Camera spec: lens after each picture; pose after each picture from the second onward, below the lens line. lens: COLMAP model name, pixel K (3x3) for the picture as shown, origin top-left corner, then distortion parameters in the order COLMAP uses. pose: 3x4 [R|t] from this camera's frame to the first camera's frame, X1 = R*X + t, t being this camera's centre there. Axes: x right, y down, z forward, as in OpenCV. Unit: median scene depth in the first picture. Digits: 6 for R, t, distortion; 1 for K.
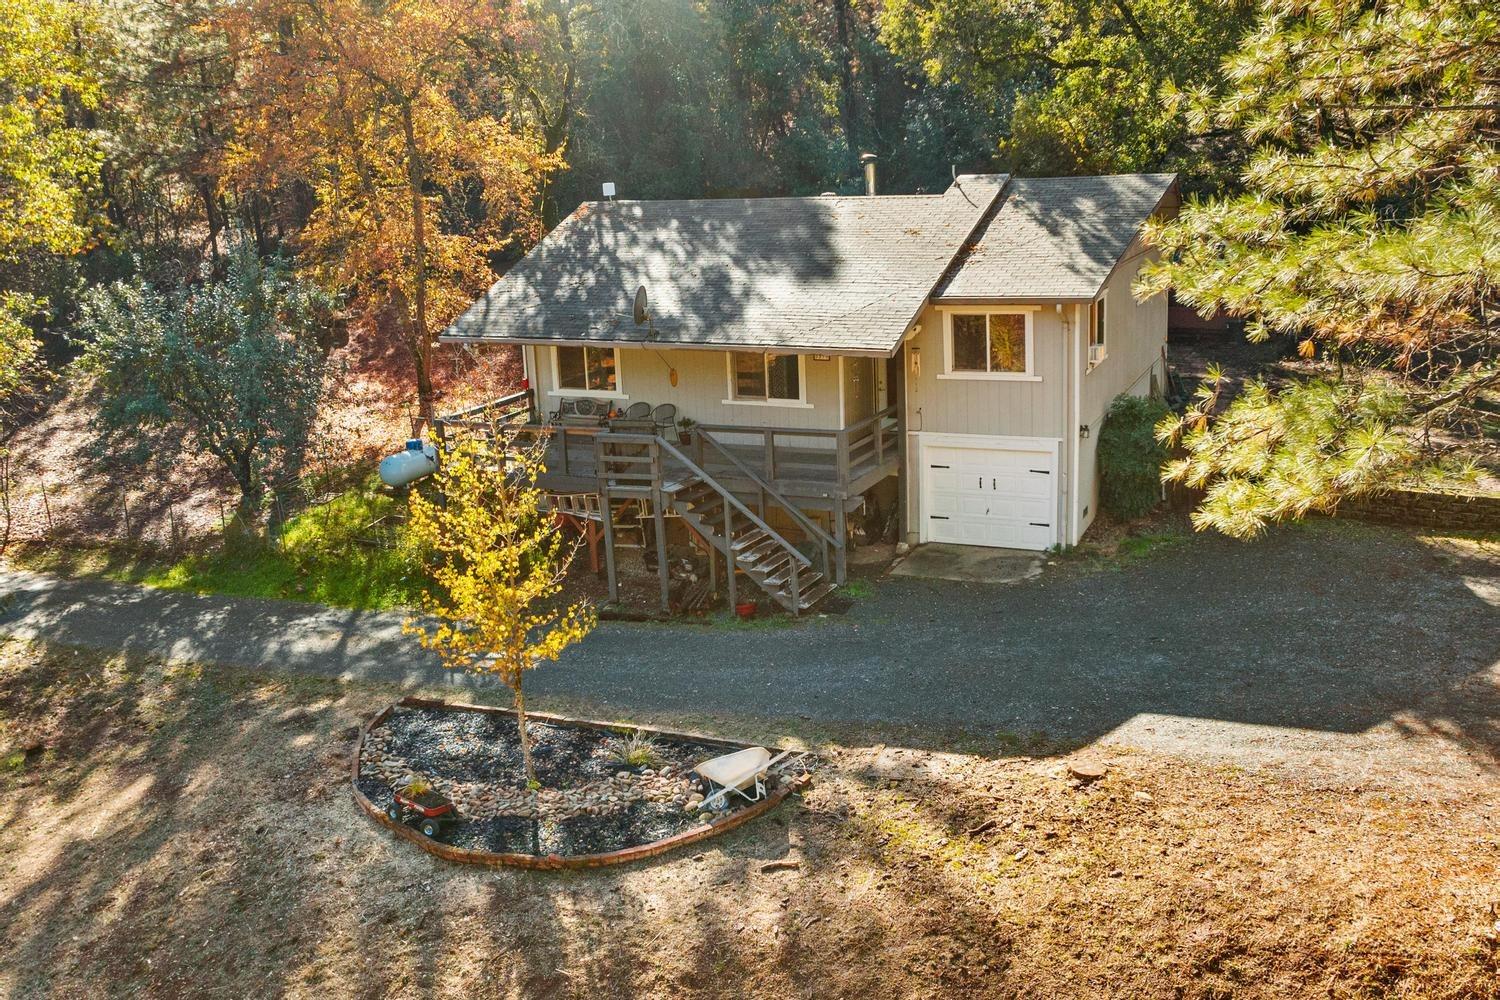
lens RADIAL K [[1232.8, 0, 780.9], [0, 1232.8, 495.3], [0, 0, 1]] dist [-0.005451, -0.000612]
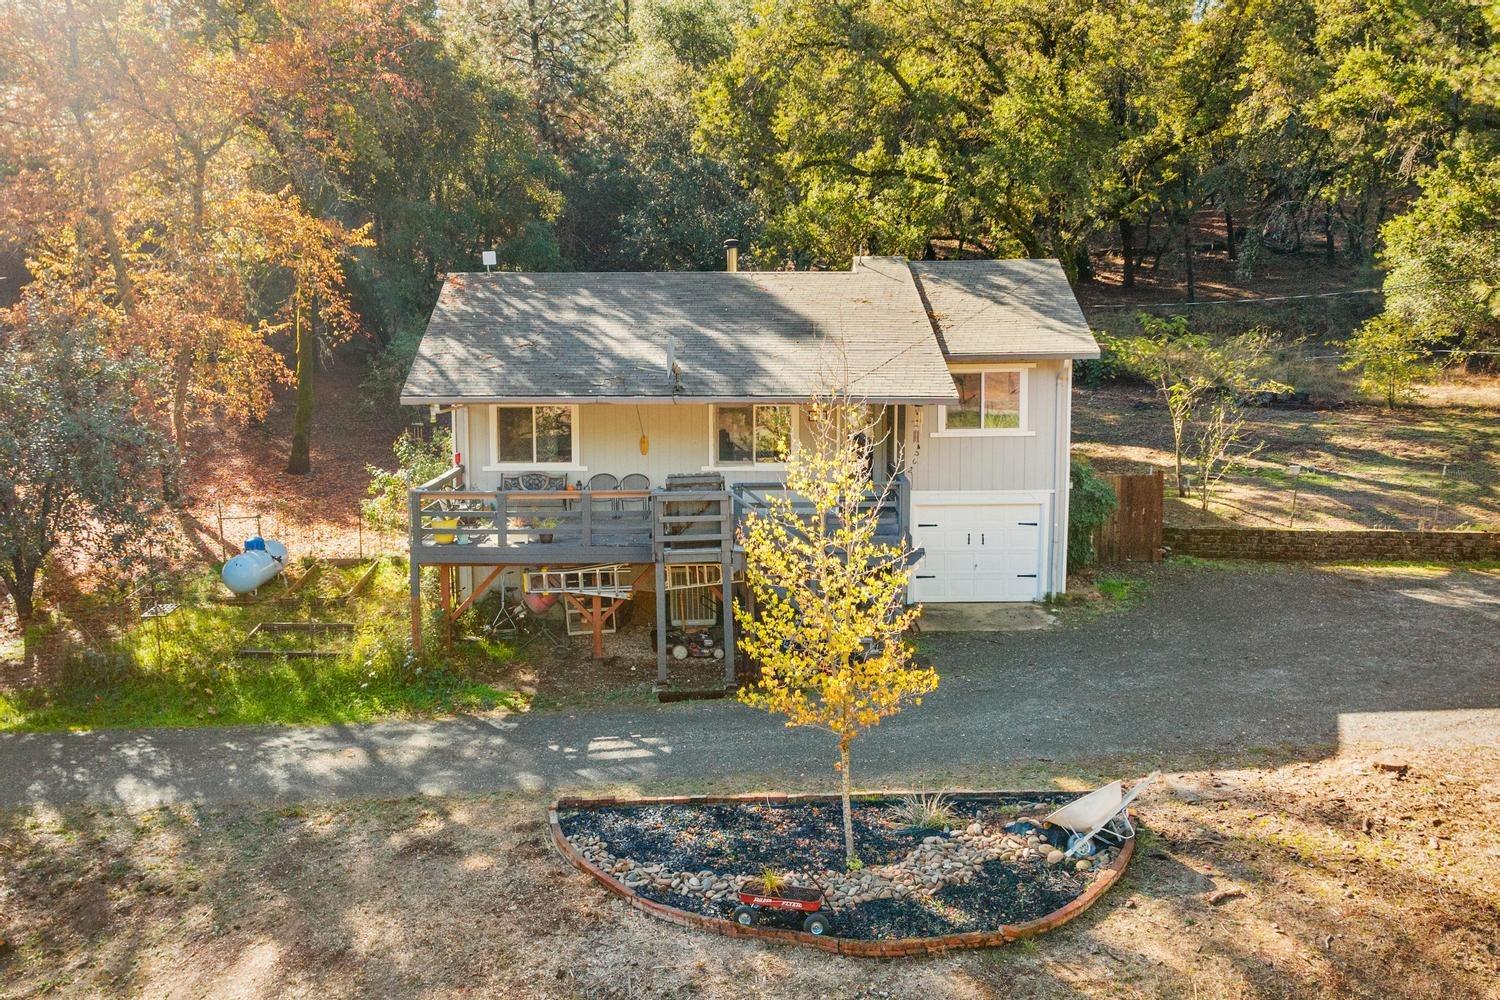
lens RADIAL K [[1180.3, 0, 750.0], [0, 1180.3, 500.0], [0, 0, 1]] dist [-0.014451, -0.001158]
pose [[0.929948, -0.028488, 0.366585, -0.426630], [0.068631, 0.992921, -0.096941, 0.046775], [-0.361228, 0.115309, 0.925321, 0.192205]]
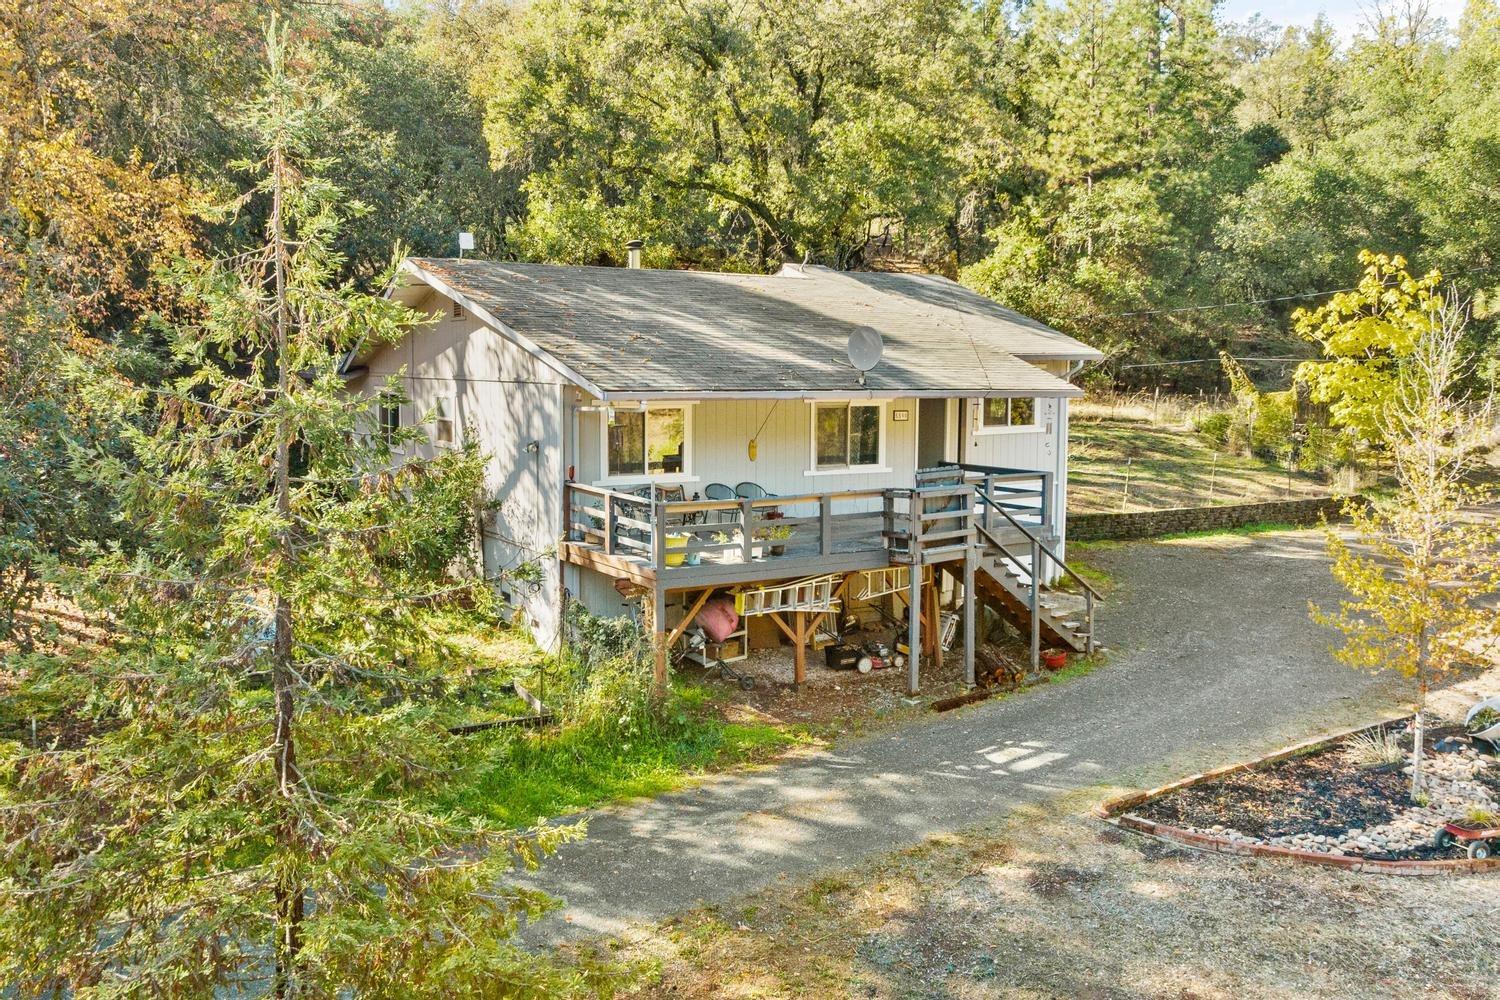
lens RADIAL K [[1205.5, 0, 794.7], [0, 1205.5, 441.8], [0, 0, 1]] dist [-0.006884, -0.002498]
pose [[0.590196, -0.020965, 0.806988, -0.923680], [0.180228, 0.977852, -0.106407, -0.009357], [-0.786884, 0.208243, 0.580903, 0.622286]]
